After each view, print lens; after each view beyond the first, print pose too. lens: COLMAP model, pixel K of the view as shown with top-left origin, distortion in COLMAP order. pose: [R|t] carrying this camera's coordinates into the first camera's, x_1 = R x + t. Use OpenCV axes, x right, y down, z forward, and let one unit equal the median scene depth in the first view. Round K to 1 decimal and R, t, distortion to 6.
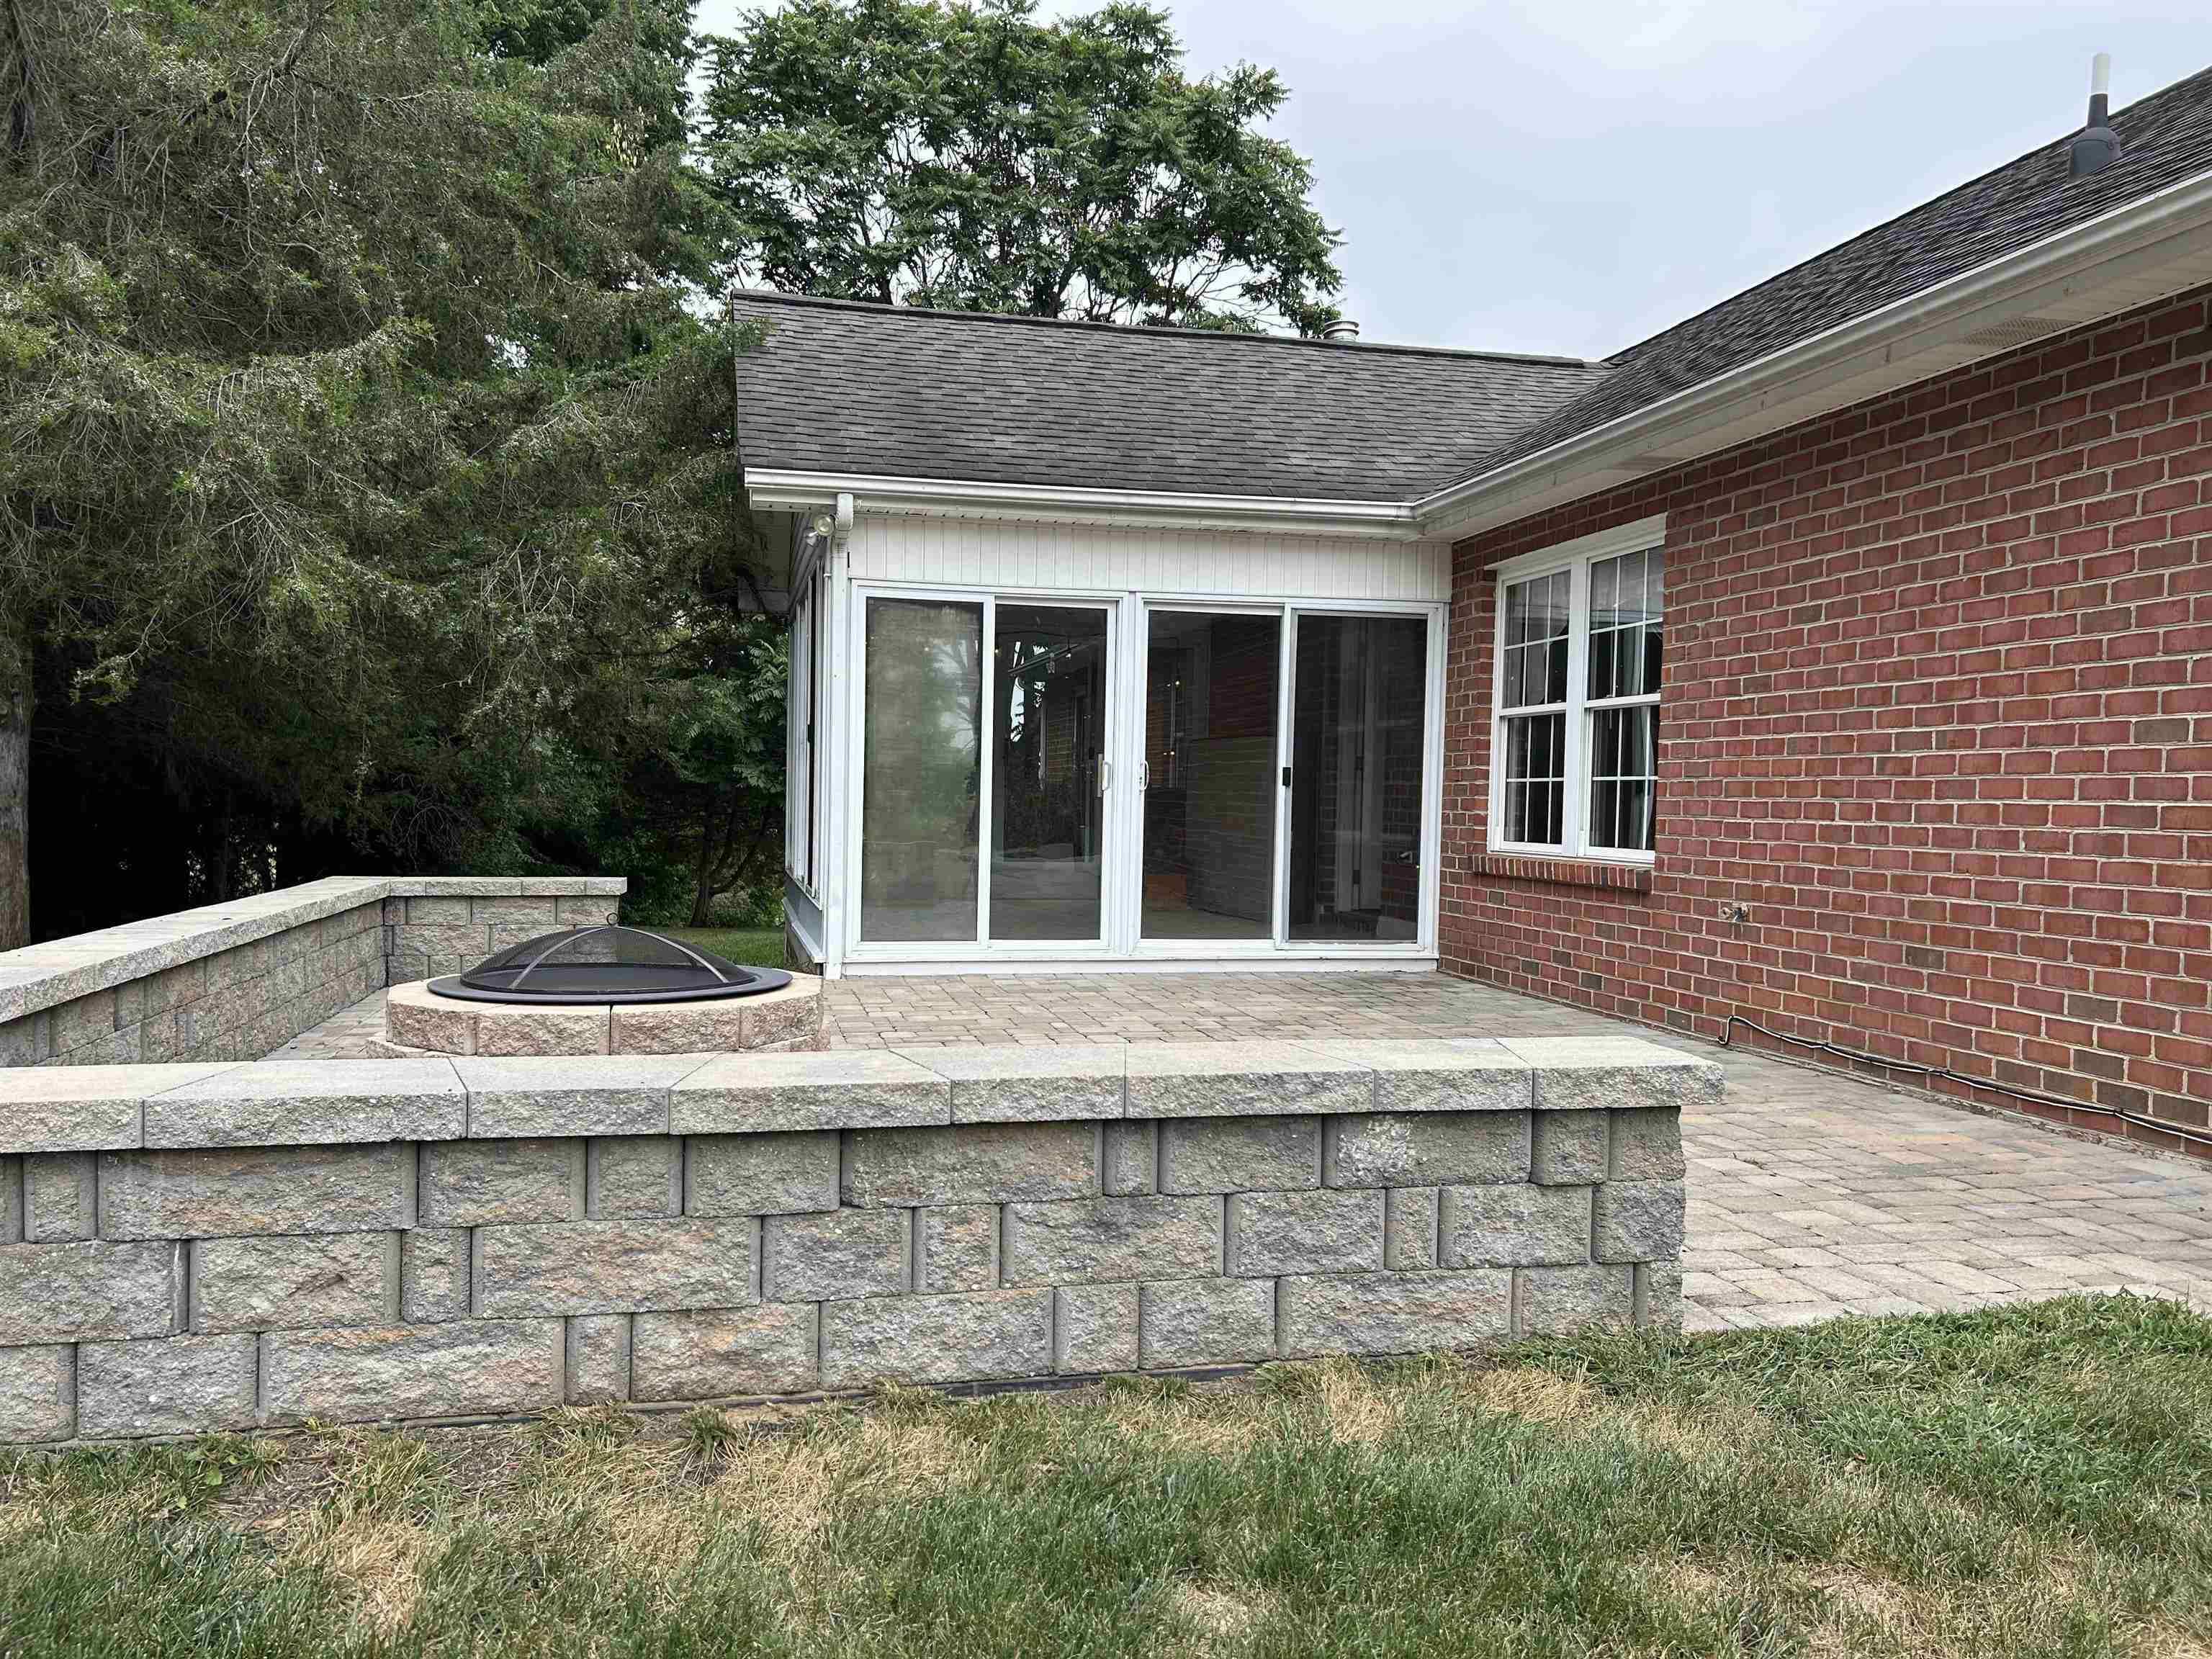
lens RADIAL K [[1711.2, 0, 1101.2], [0, 1711.2, 846.1], [0, 0, 1]] dist [0.015498, -0.013692]
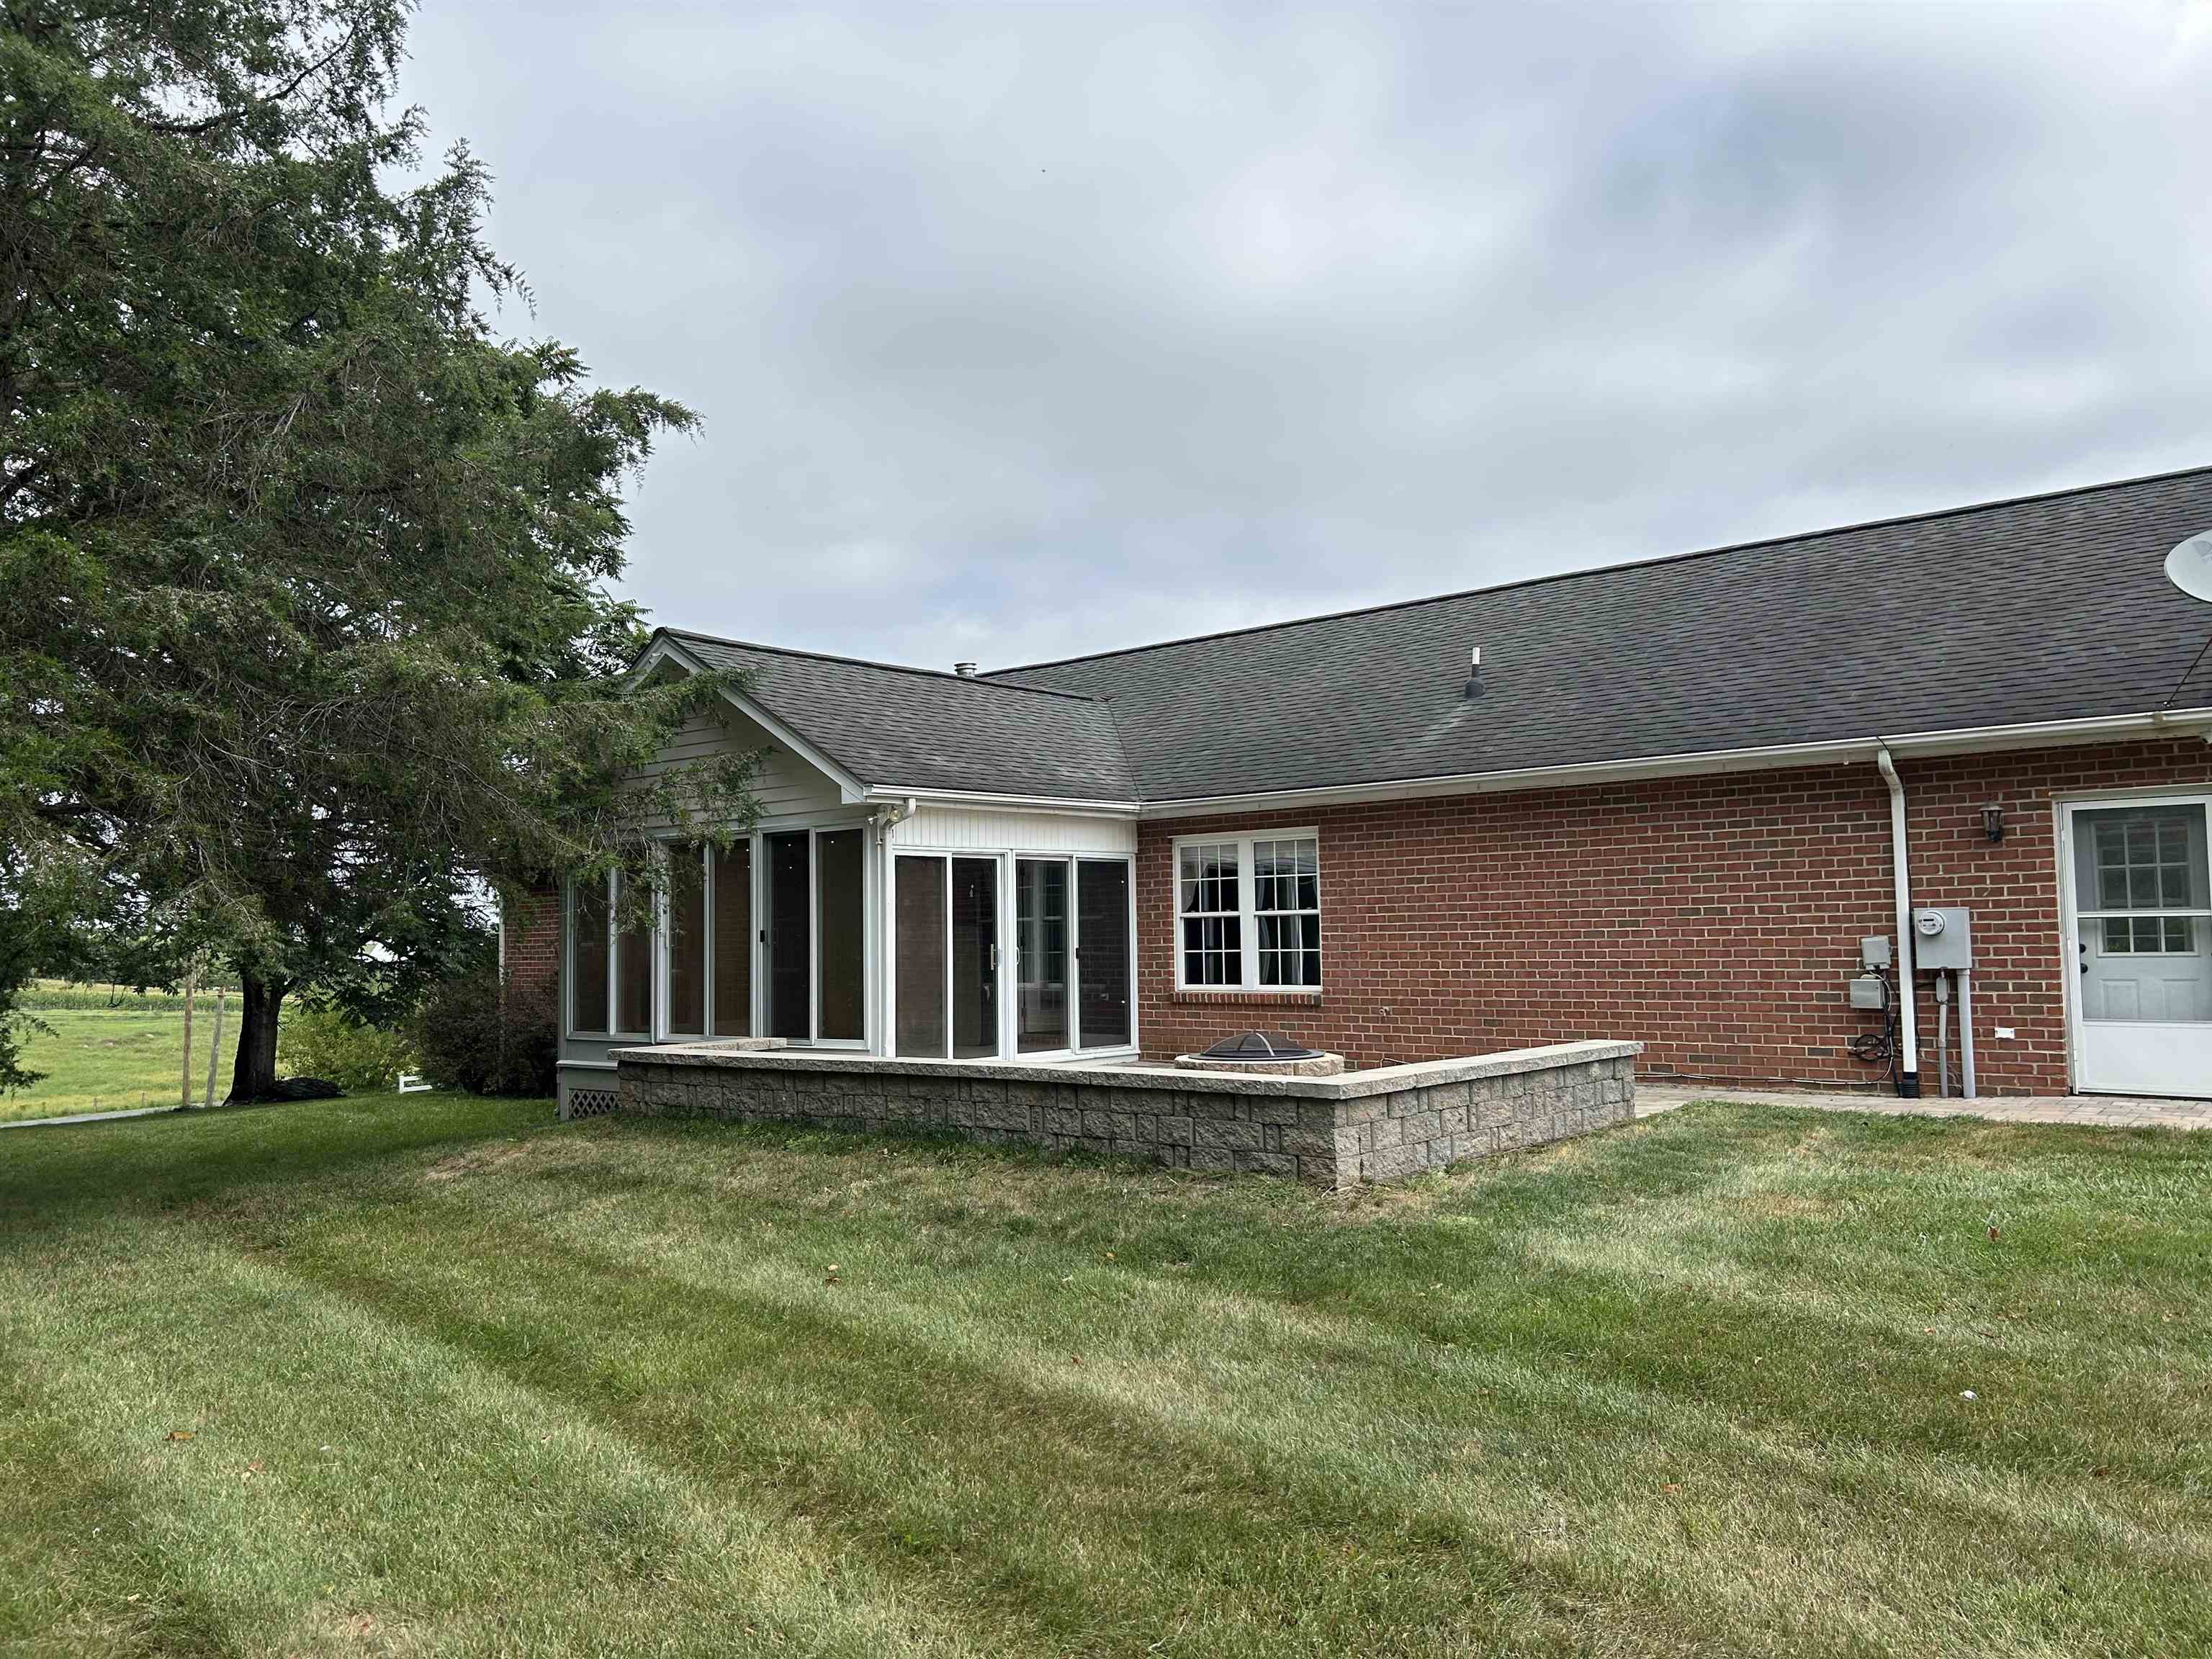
lens RADIAL K [[1711.2, 0, 1111.2], [0, 1711.2, 820.4], [0, 0, 1]] dist [0.015498, -0.013692]
pose [[0.799573, 0.010508, 0.600476, -1.080543], [0.046732, 0.995727, -0.079650, -0.041232], [-0.598747, 0.091747, 0.795666, -0.500927]]
